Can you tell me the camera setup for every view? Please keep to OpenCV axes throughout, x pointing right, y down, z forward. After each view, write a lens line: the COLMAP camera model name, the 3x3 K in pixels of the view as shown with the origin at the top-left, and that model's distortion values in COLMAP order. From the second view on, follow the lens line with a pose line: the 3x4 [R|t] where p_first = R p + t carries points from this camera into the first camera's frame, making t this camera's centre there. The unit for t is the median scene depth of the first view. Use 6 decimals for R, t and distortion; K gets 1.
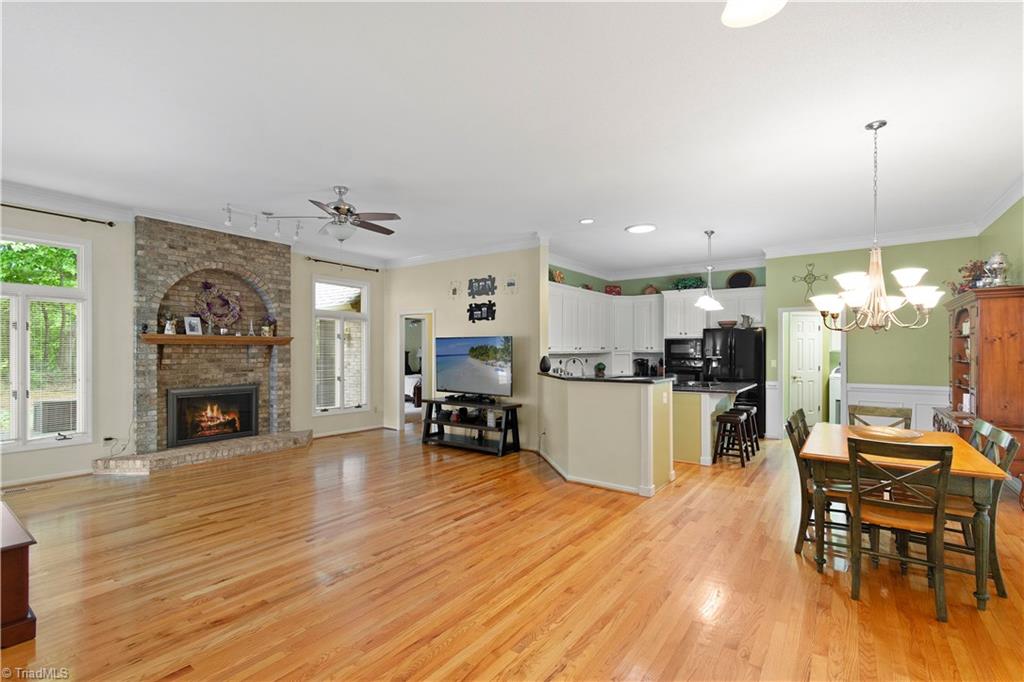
lens RADIAL K [[460.1, 0, 511.7], [0, 460.1, 347.3], [0, 0, 1]] dist [-0.000933, -0.001234]
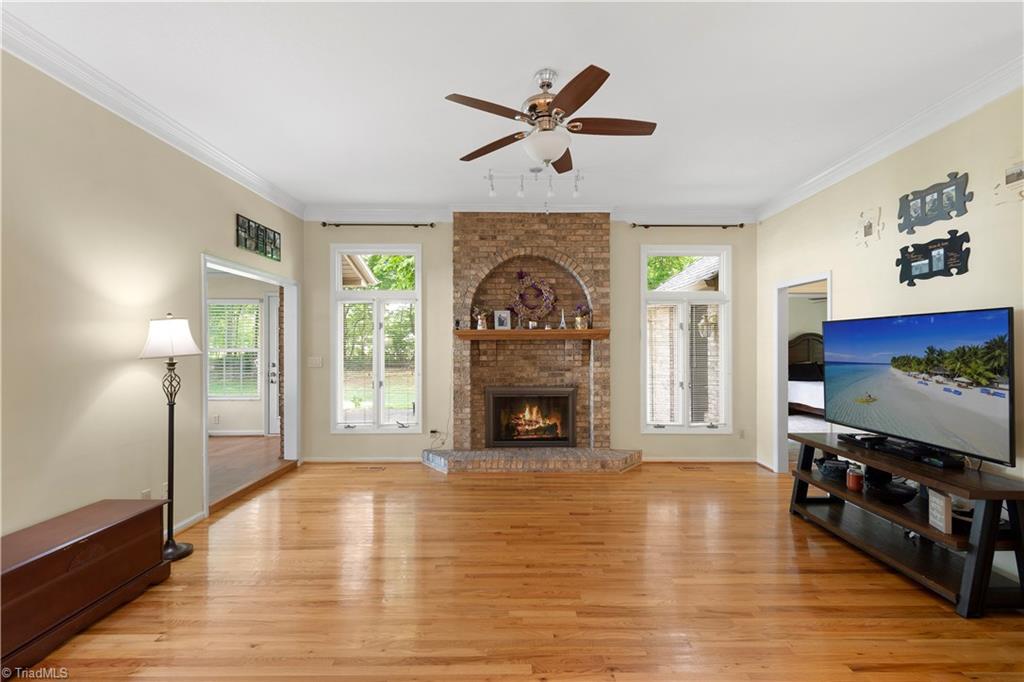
lens RADIAL K [[460.1, 0, 513.3], [0, 460.1, 345.9], [0, 0, 1]] dist [-0.000933, -0.001234]
pose [[0.592756, -0.003397, -0.805375, 0.059639], [0.009405, 0.999952, 0.002704, 0.003058], [0.805328, -0.009178, 0.592759, 0.434158]]
